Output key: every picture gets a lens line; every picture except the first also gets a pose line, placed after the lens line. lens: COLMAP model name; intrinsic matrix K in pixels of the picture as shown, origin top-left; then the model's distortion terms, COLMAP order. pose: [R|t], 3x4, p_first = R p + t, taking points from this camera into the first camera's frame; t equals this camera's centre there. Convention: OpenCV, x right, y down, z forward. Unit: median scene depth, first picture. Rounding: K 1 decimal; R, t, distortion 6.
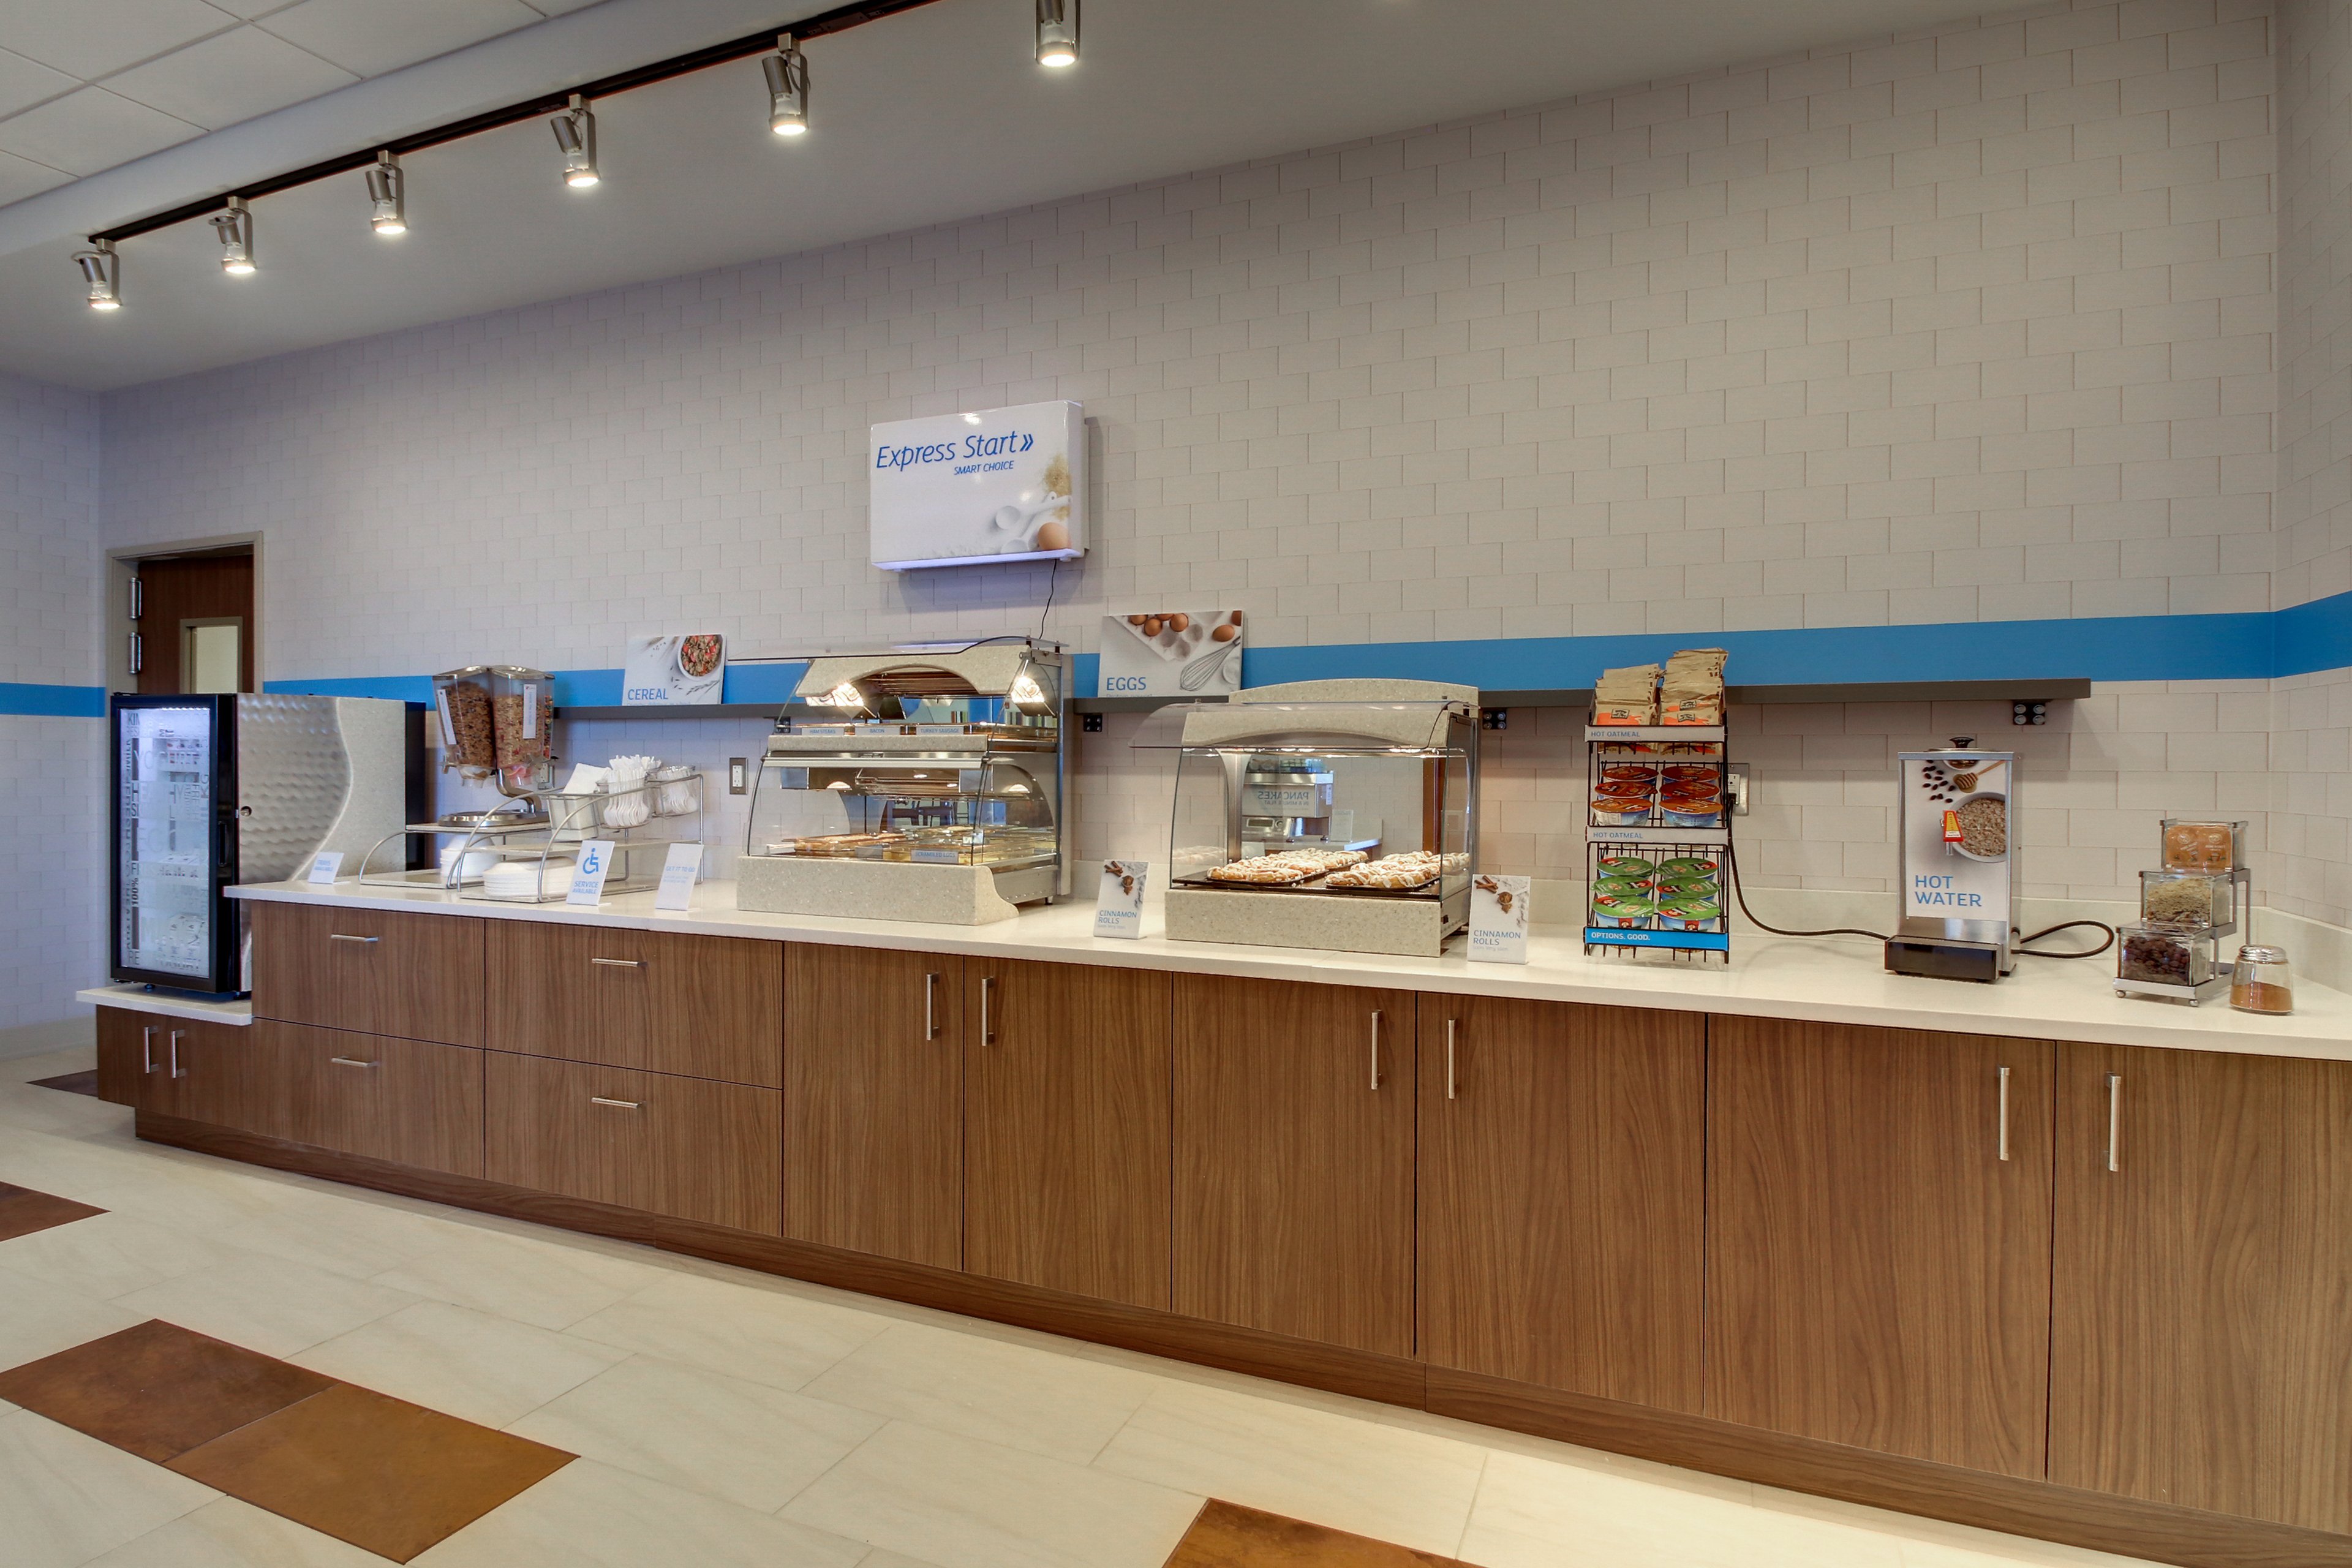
lens RADIAL K [[1132.8, 0, 1176.0], [0, 1132.8, 784.0], [0, 0, 1]] dist [-0.001217, -0.009567]
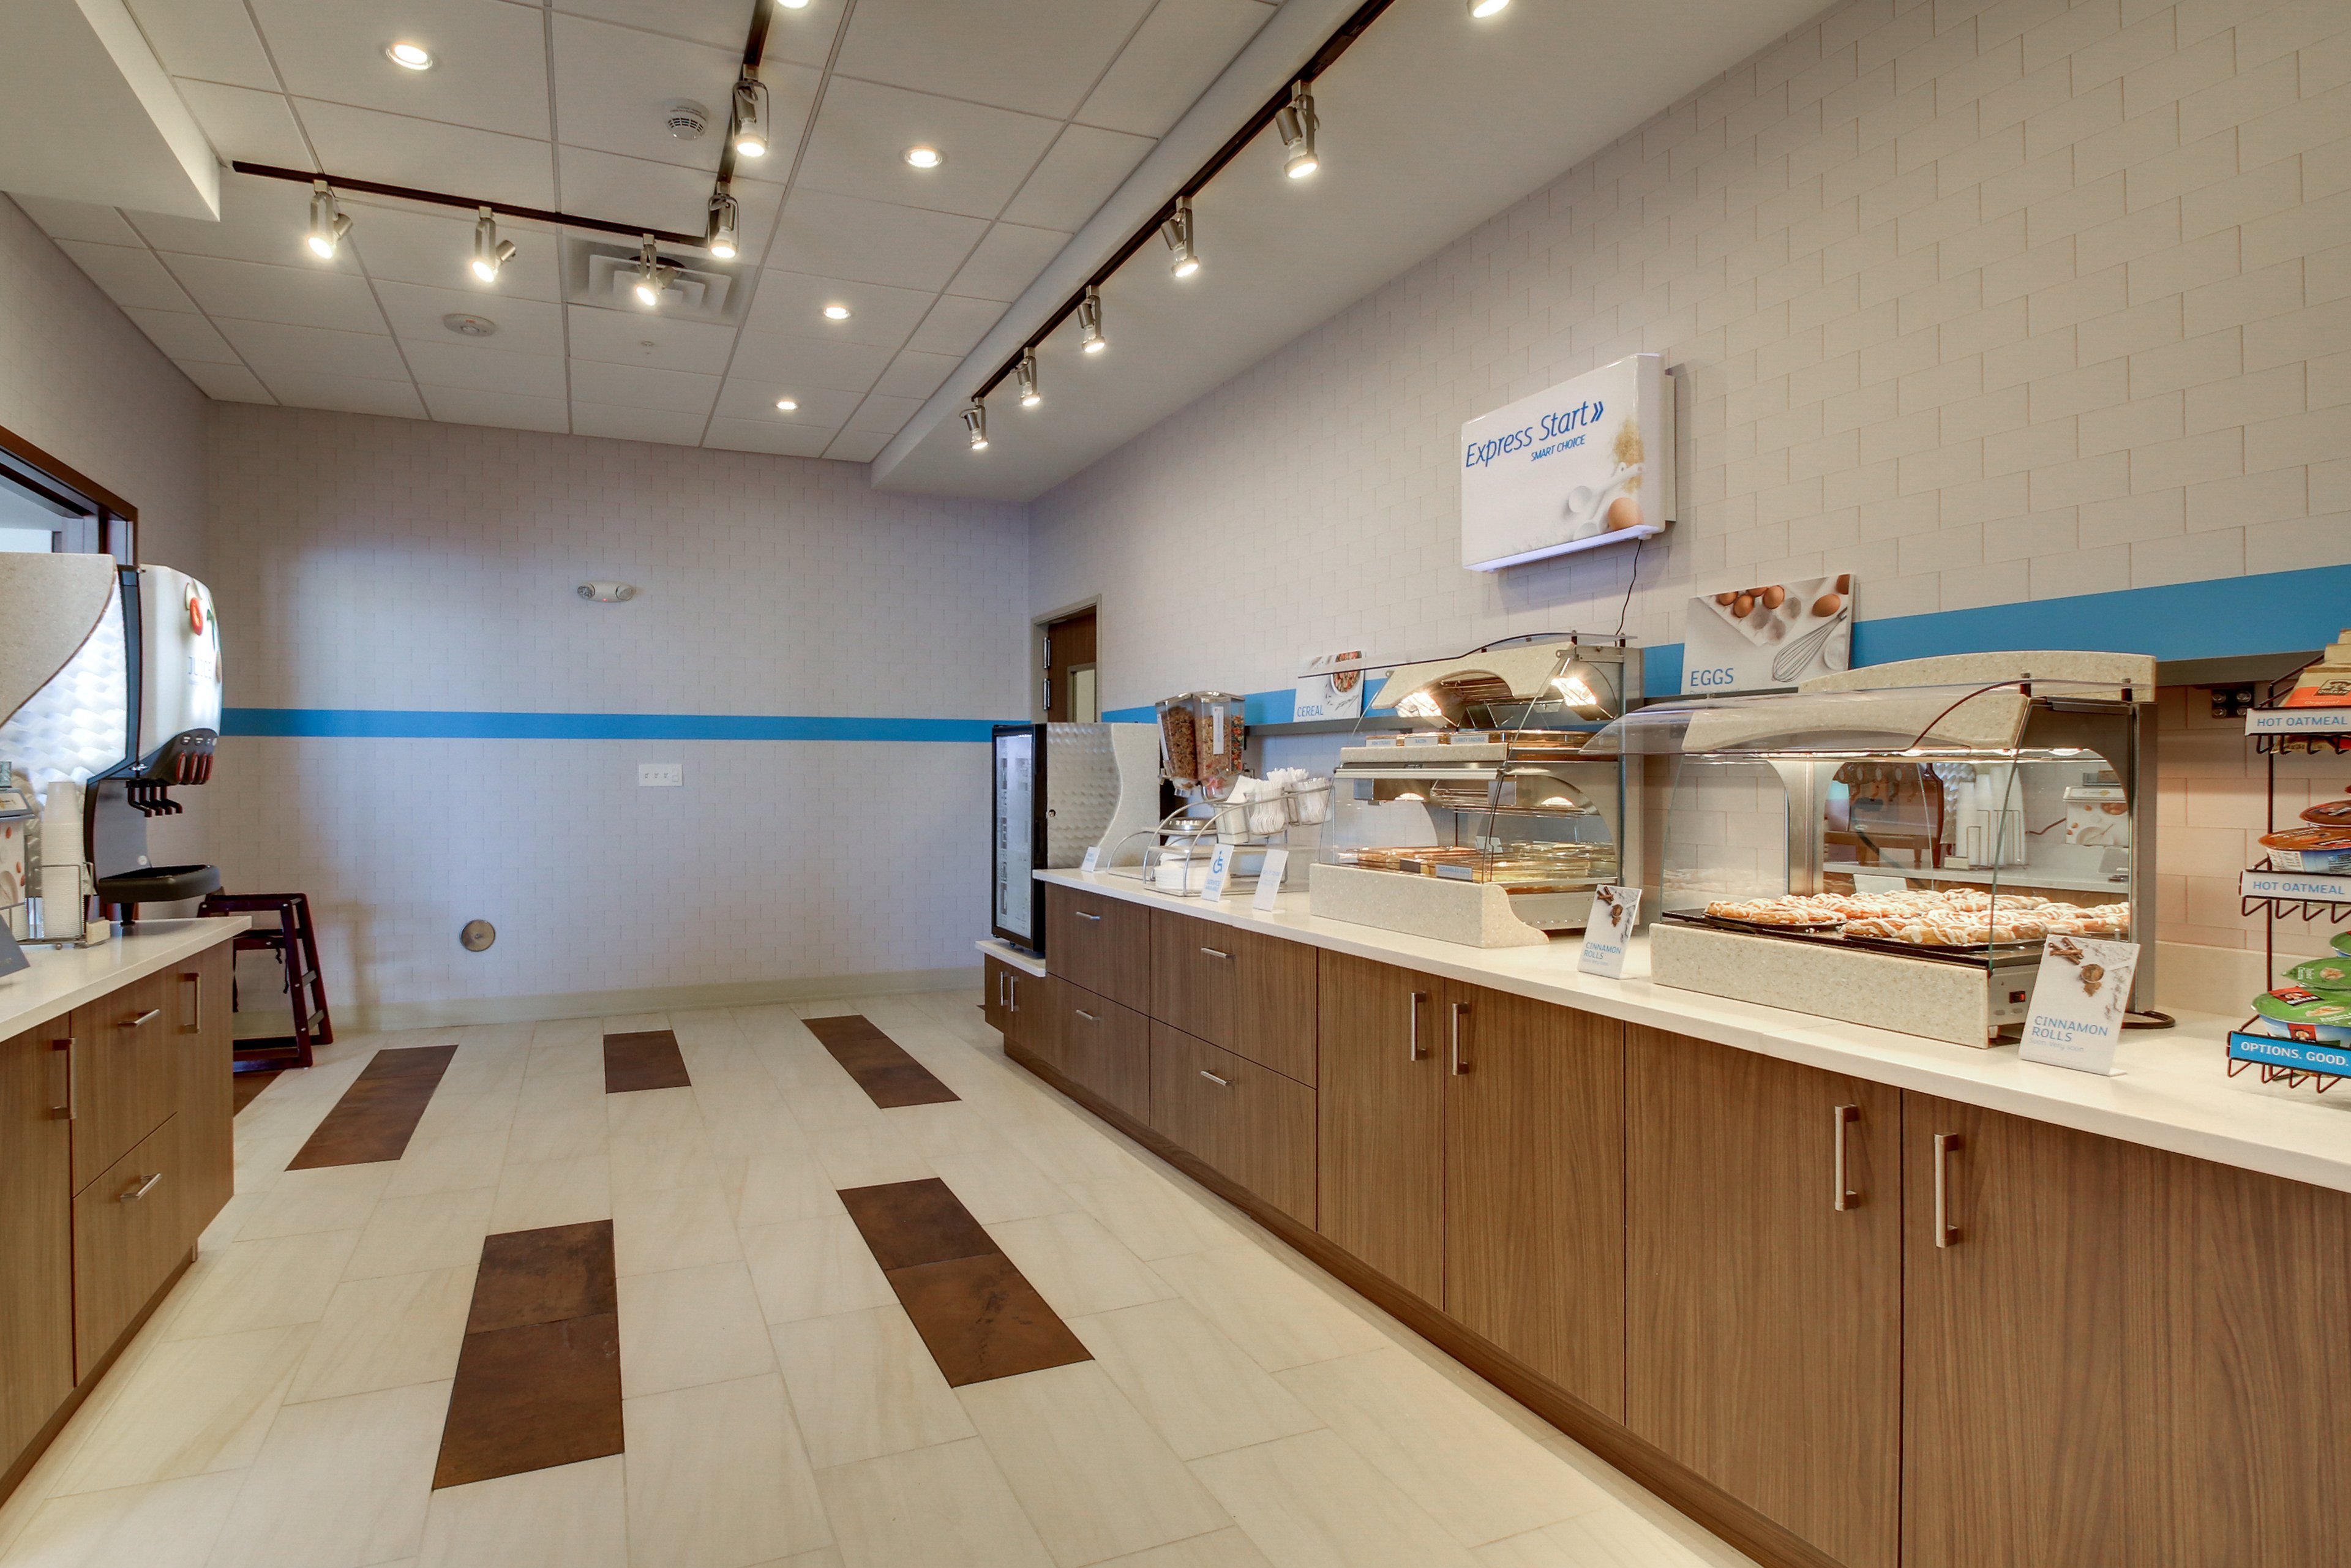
lens RADIAL K [[1250.5, 0, 1205.8], [0, 1250.5, 783.6], [0, 0, 1]] dist [0.001495, -0.017262]
pose [[0.722451, 0.001211, -0.691421, 0.358911], [-0.010044, 0.999911, -0.008743, 0.000968], [0.691349, 0.013261, 0.722399, 0.096399]]
